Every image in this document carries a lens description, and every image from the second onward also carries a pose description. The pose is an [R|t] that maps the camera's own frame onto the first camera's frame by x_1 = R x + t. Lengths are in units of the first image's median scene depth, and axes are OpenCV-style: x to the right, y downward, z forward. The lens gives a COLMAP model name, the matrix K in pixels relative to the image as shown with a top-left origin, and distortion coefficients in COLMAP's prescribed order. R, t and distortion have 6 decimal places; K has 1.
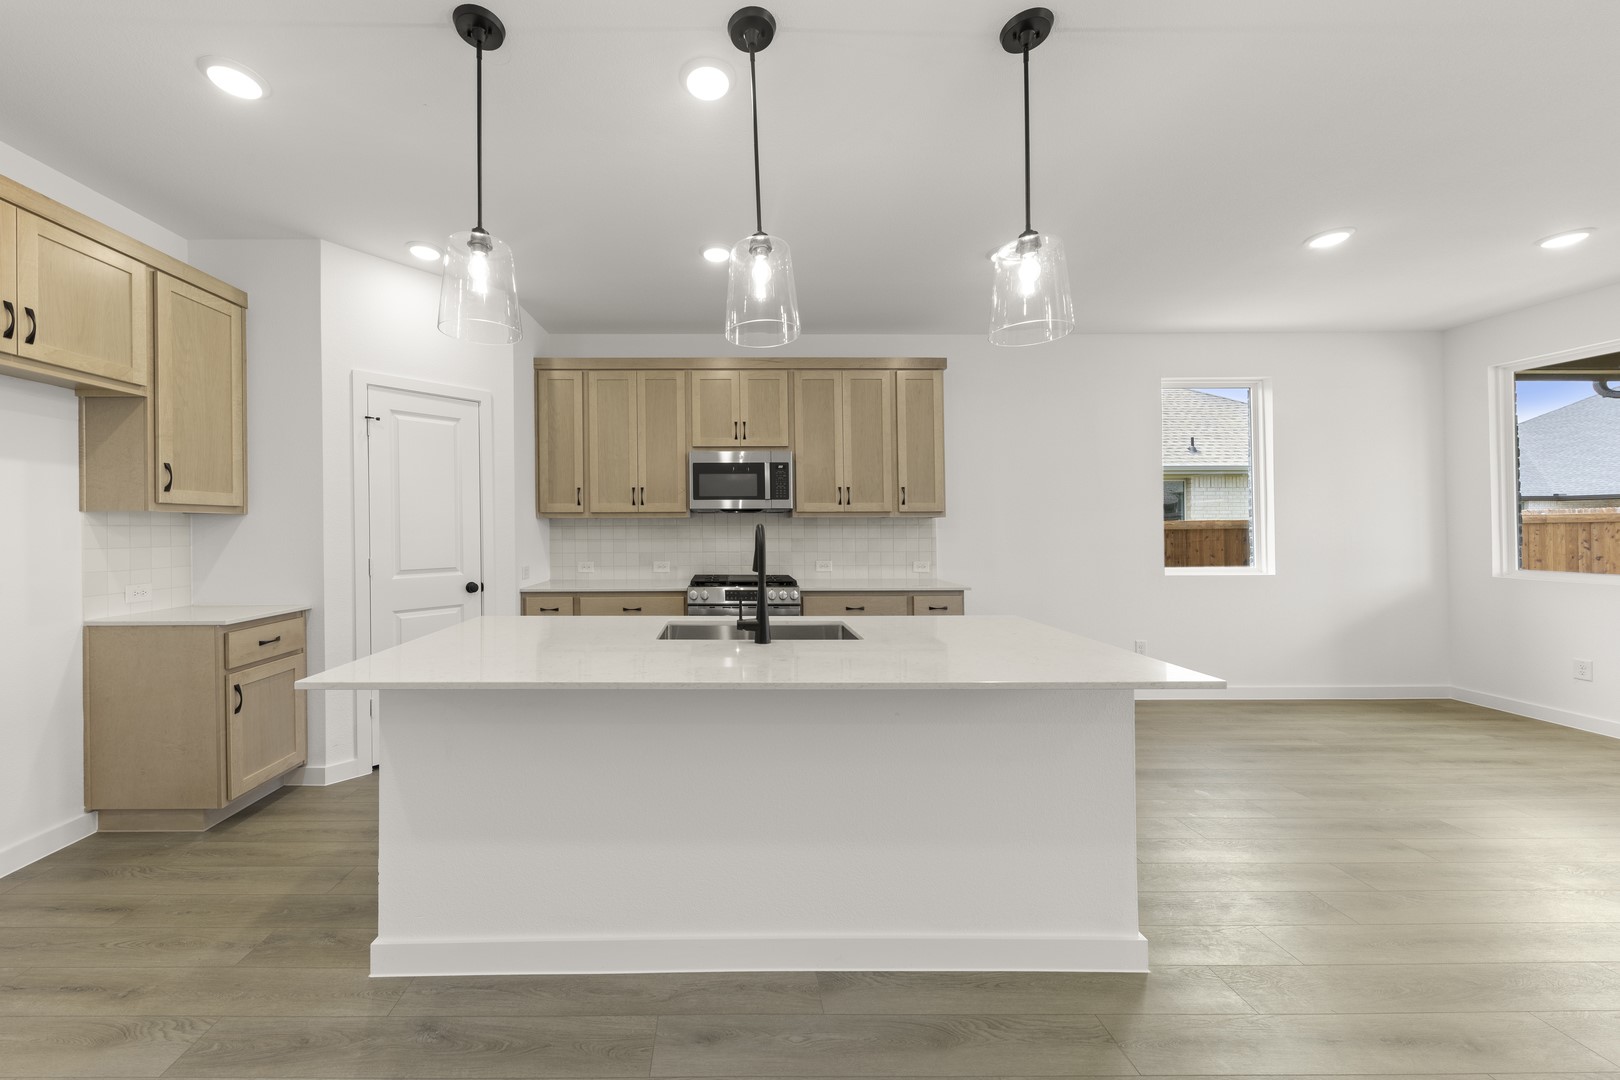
lens RADIAL K [[603.2, 0, 709.4], [0, 603.2, 540.5], [0, 0, 1]] dist [0.000229, -0.003860]
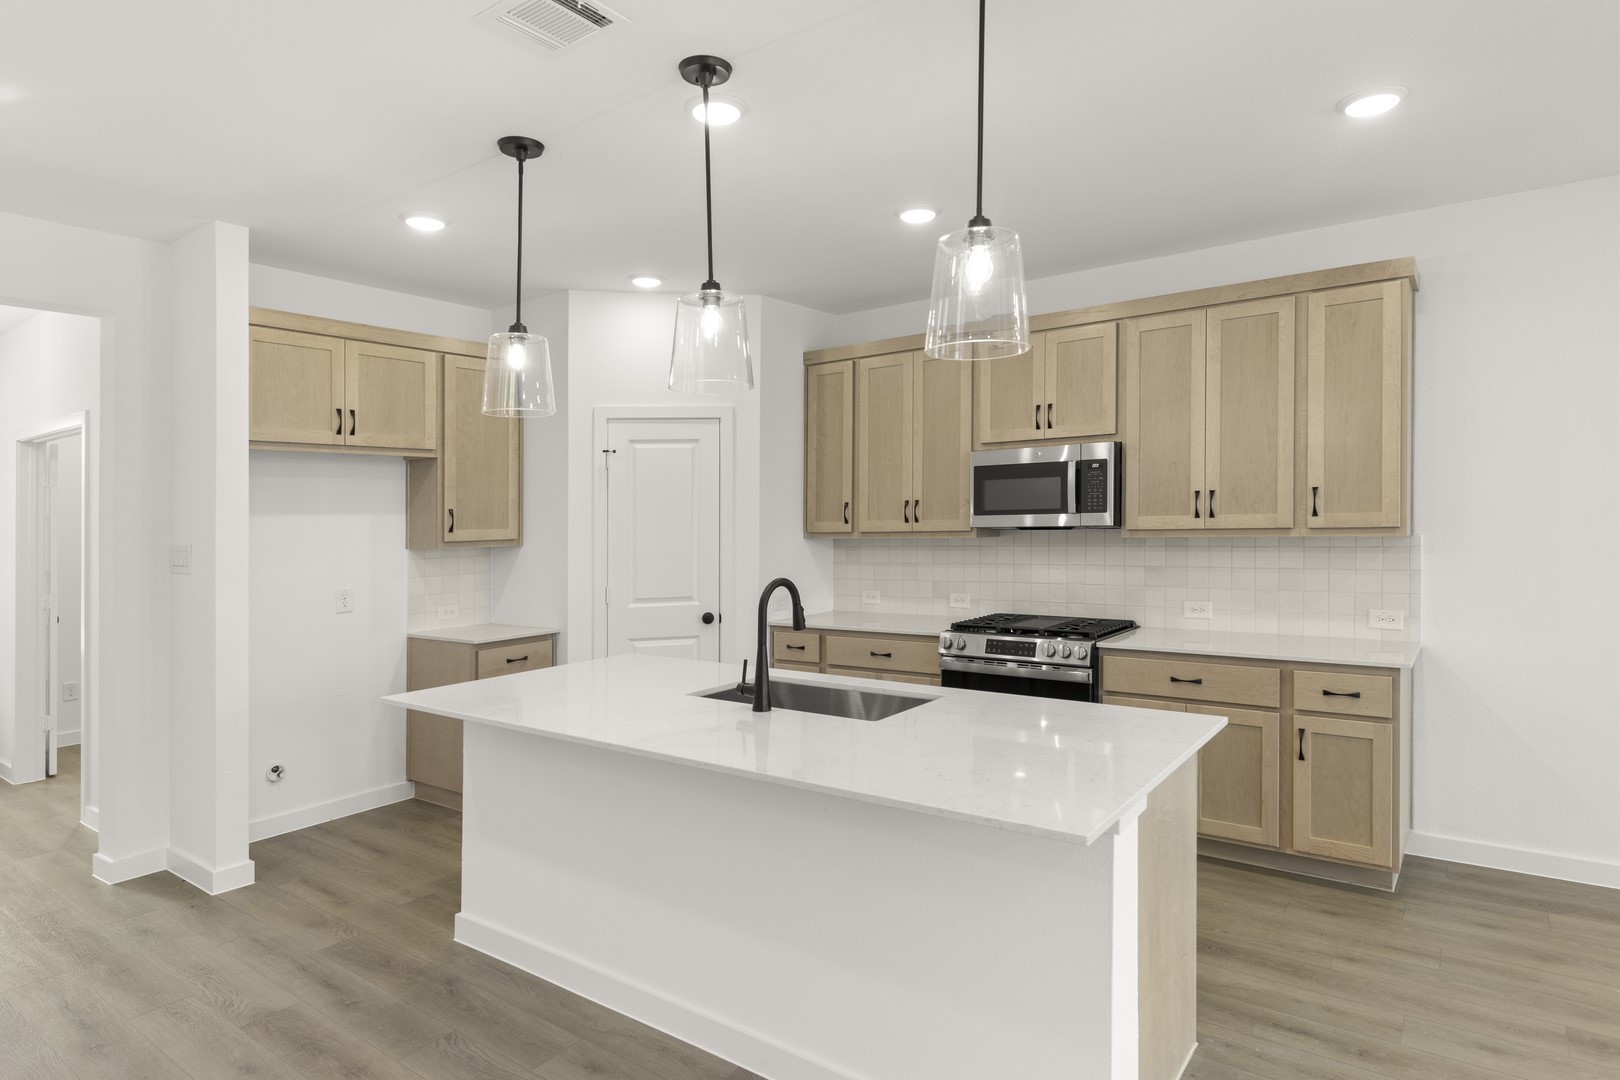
lens RADIAL K [[898.8, 0, 811.1], [0, 898.8, 524.5], [0, 0, 1]] dist [0.006012, 0.000653]
pose [[0.803201, -0.004685, -0.595689, 0.490097], [0.004429, 0.999988, -0.001893, -0.055821], [0.595691, -0.001118, 0.803213, -0.026065]]
